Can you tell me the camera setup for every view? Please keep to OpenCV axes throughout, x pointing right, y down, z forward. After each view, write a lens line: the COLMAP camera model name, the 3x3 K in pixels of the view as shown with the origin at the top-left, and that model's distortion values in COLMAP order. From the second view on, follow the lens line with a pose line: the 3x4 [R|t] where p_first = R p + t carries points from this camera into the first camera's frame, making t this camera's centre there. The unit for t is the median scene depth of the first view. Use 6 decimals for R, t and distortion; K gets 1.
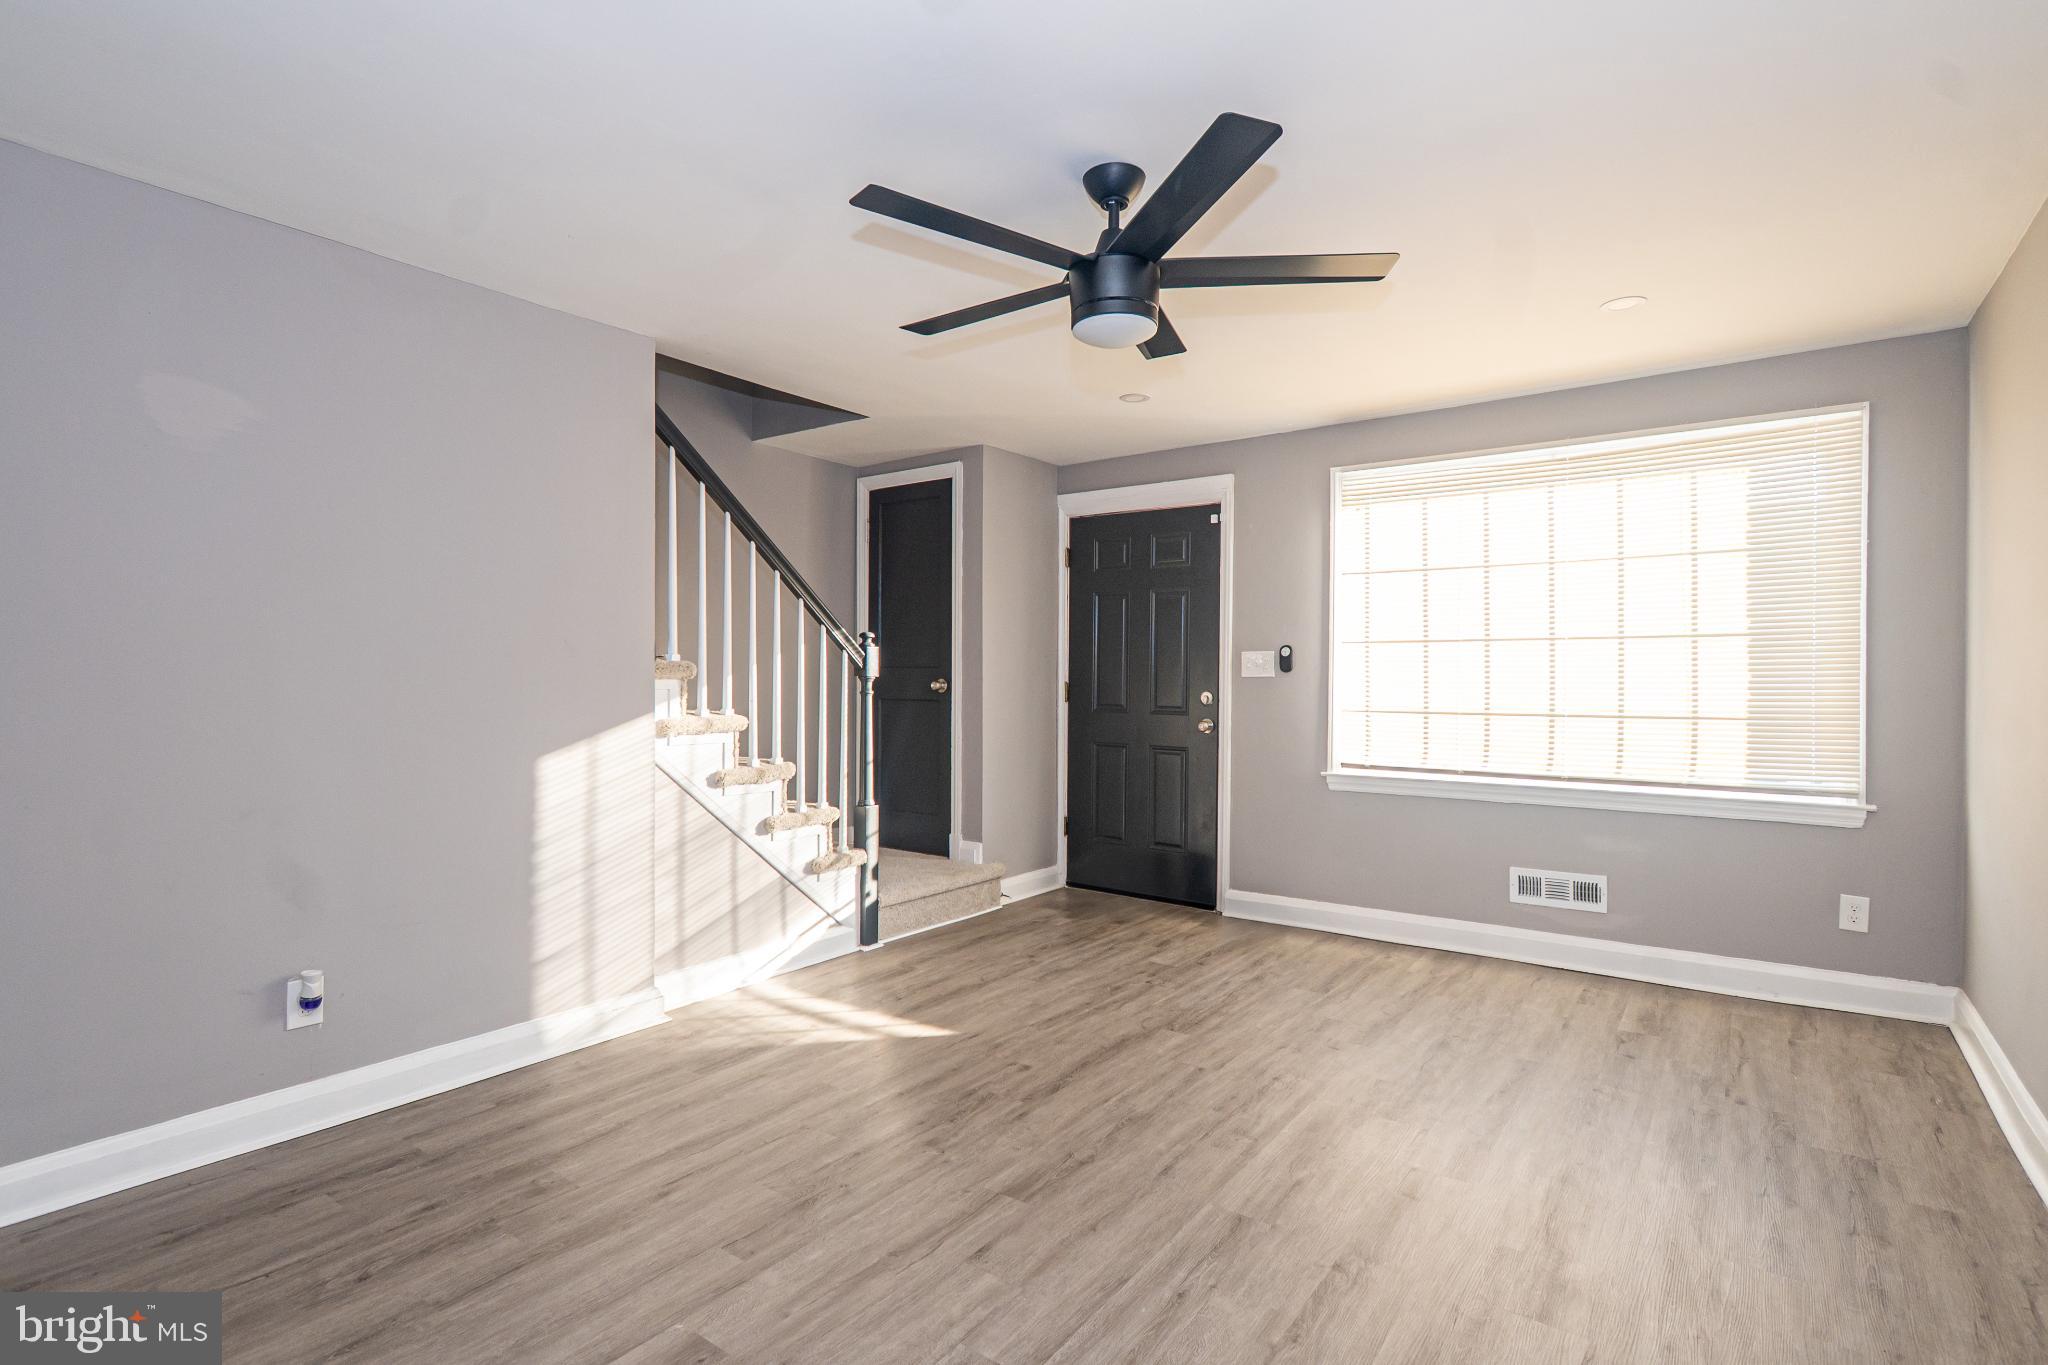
lens RADIAL K [[989.6, 0, 1026.3], [0, 989.6, 679.6], [0, 0, 1]] dist [0.013135, 0.000039]
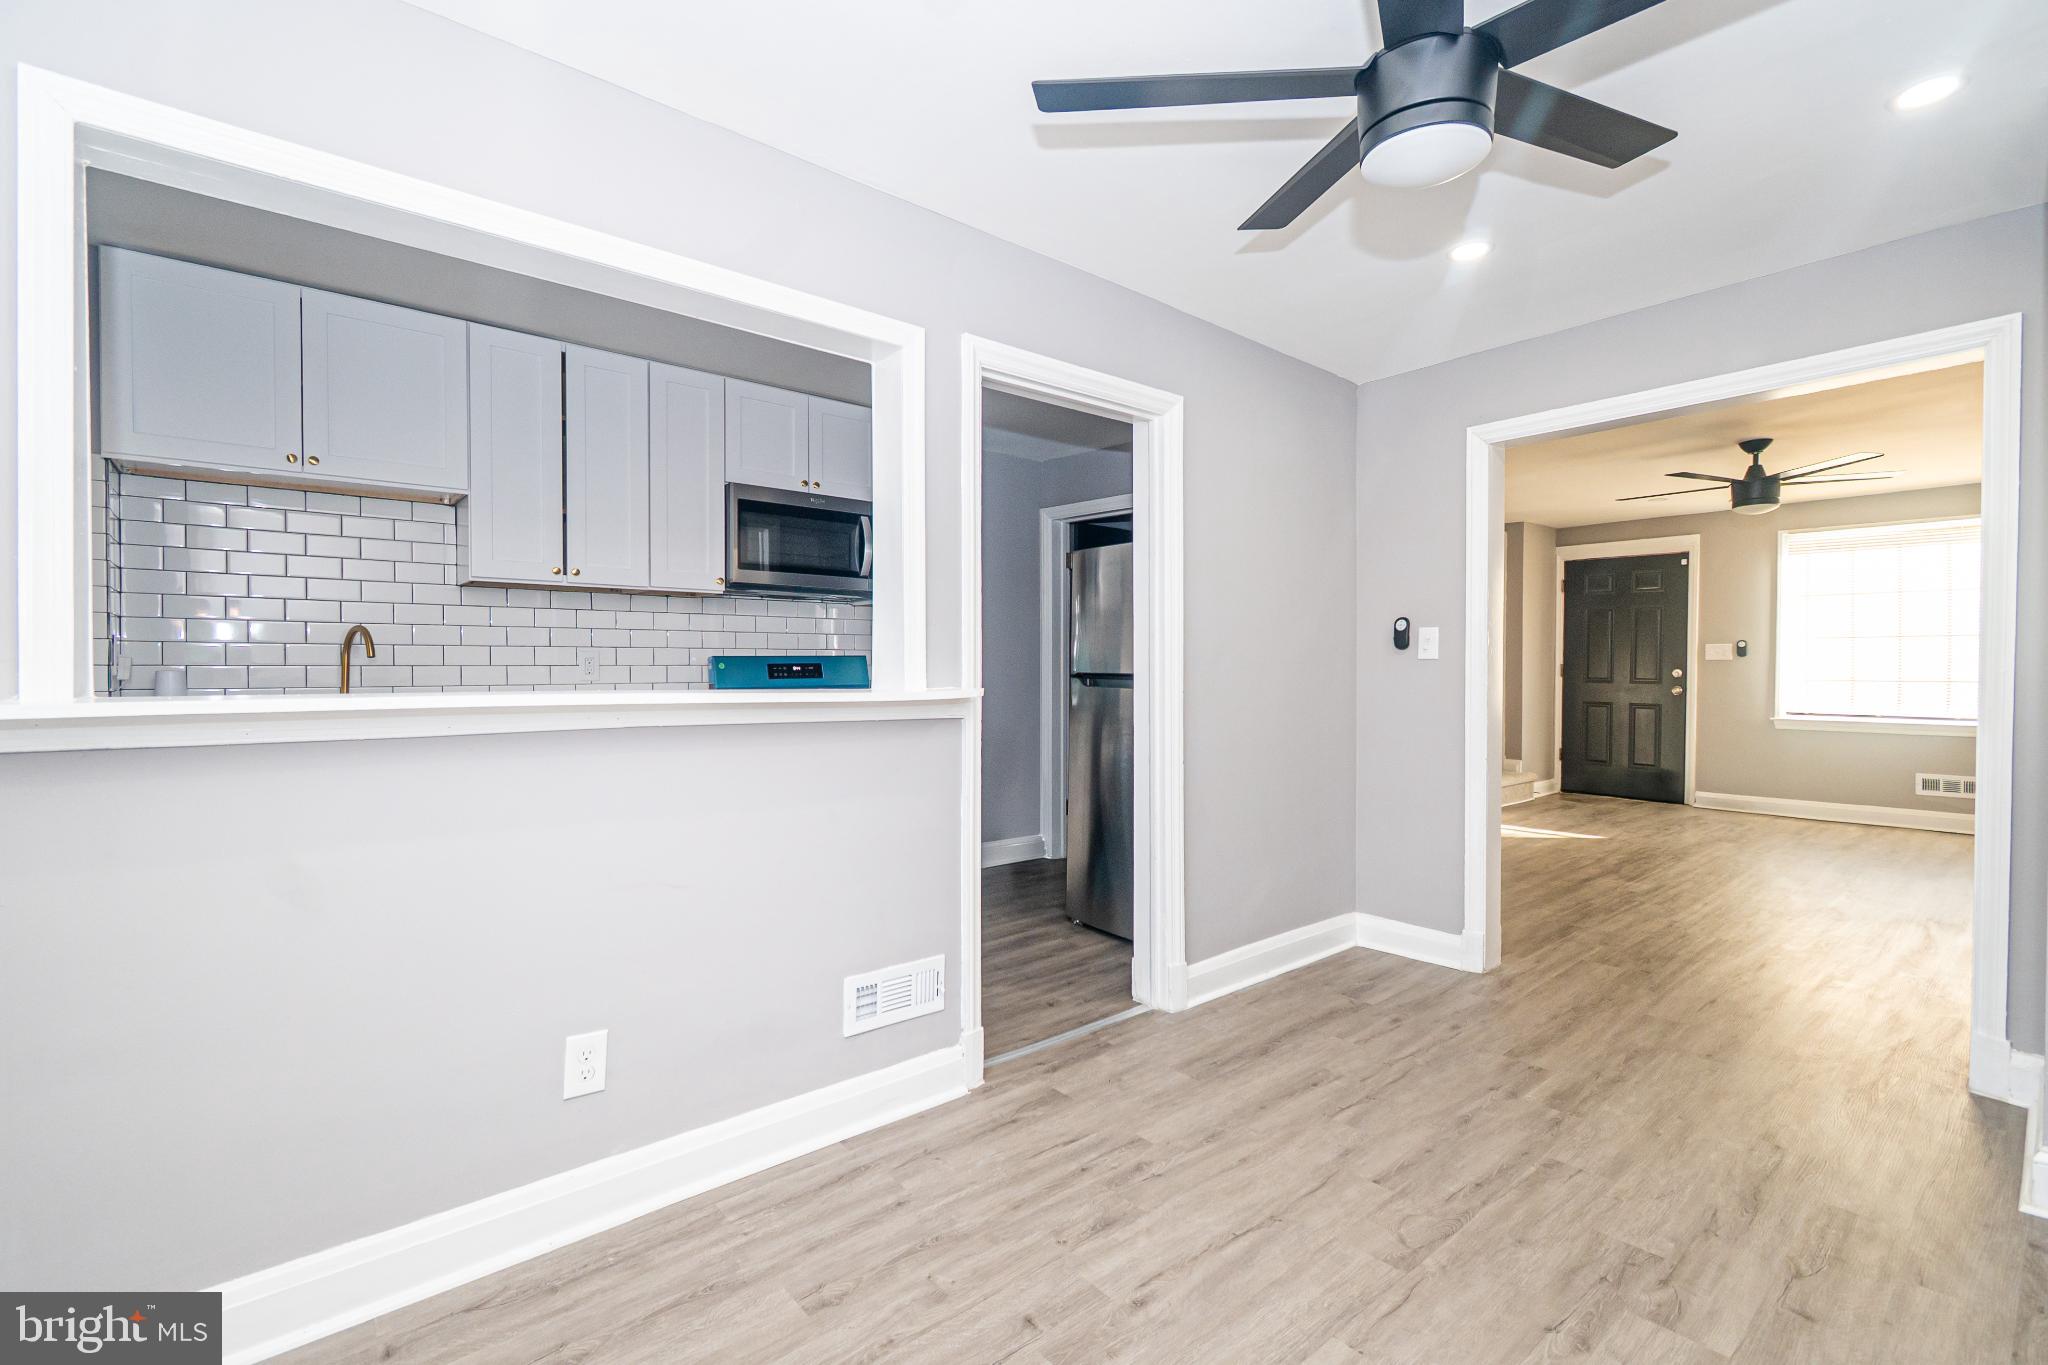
lens RADIAL K [[902.5, 0, 1017.1], [0, 902.5, 690.5], [0, 0, 1]] dist [0.002398, 0.000018]
pose [[0.969948, -0.000261, -0.243314, -0.506124], [0.006732, 0.999645, 0.025762, 0.001266], [0.243221, -0.026626, 0.969605, -0.694943]]
